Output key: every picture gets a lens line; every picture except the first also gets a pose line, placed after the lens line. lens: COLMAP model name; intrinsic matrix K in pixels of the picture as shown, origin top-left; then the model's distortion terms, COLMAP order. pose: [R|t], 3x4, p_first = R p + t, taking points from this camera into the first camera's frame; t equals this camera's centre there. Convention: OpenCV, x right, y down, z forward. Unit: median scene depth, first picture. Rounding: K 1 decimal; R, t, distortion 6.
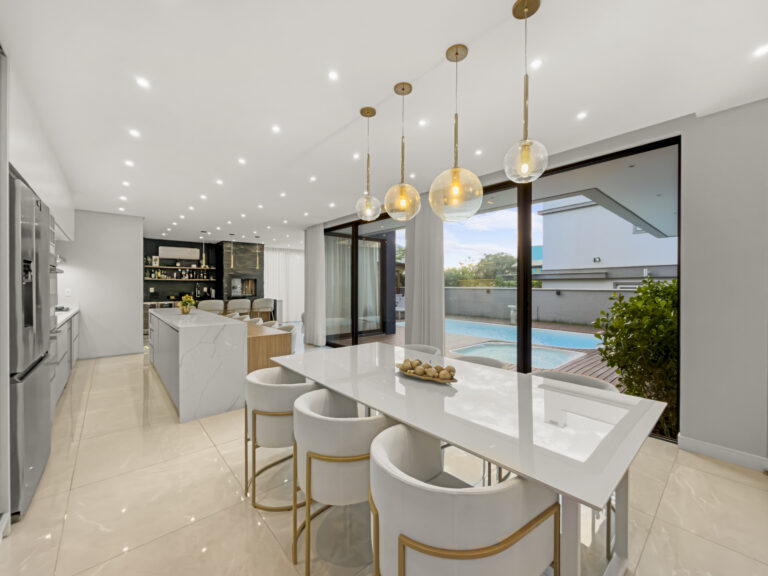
lens RADIAL K [[310.8, 0, 383.1], [0, 310.8, 286.9], [0, 0, 1]] dist [0.000466, 0.000010]
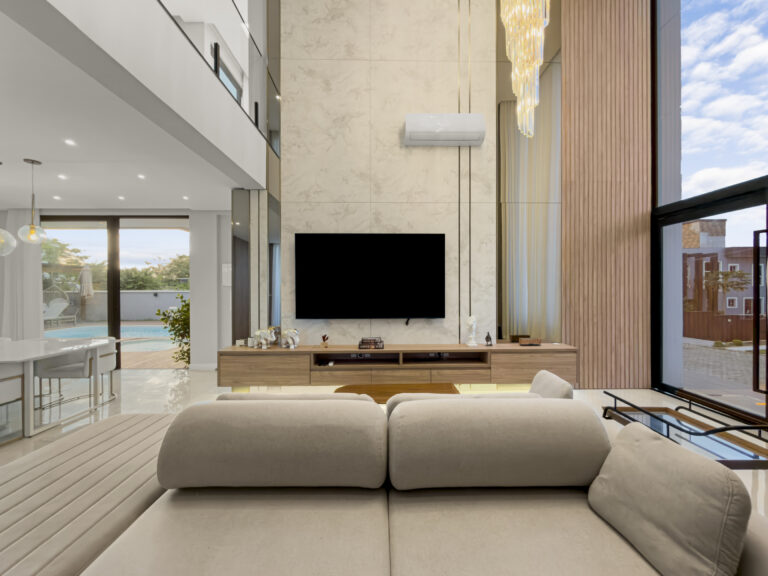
lens RADIAL K [[312.9, 0, 384.0], [0, 312.9, 288.0], [0, 0, 1]] dist [-0.000765, -0.000027]
pose [[0.642636, -0.002391, 0.766168, 0.056357], [0.006173, 0.999979, -0.002057, -0.001900], [-0.766147, 0.006051, 0.642637, -0.361016]]
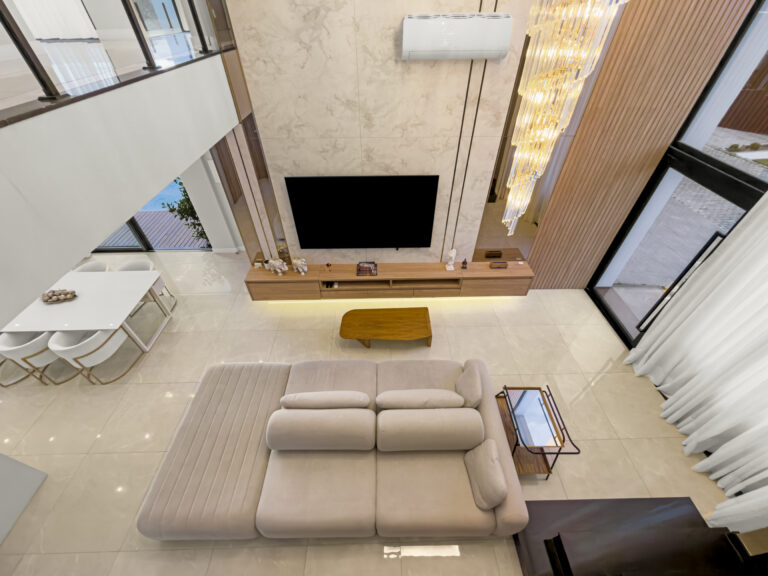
lens RADIAL K [[310.8, 0, 383.1], [0, 310.8, 286.9], [0, 0, 1]] dist [0.000466, 0.000010]
pose [[0.641967, -0.517581, 0.565675, 0.082282], [0.006072, 0.741182, 0.671277, -0.251598], [-0.766708, -0.427503, 0.478957, -0.352968]]
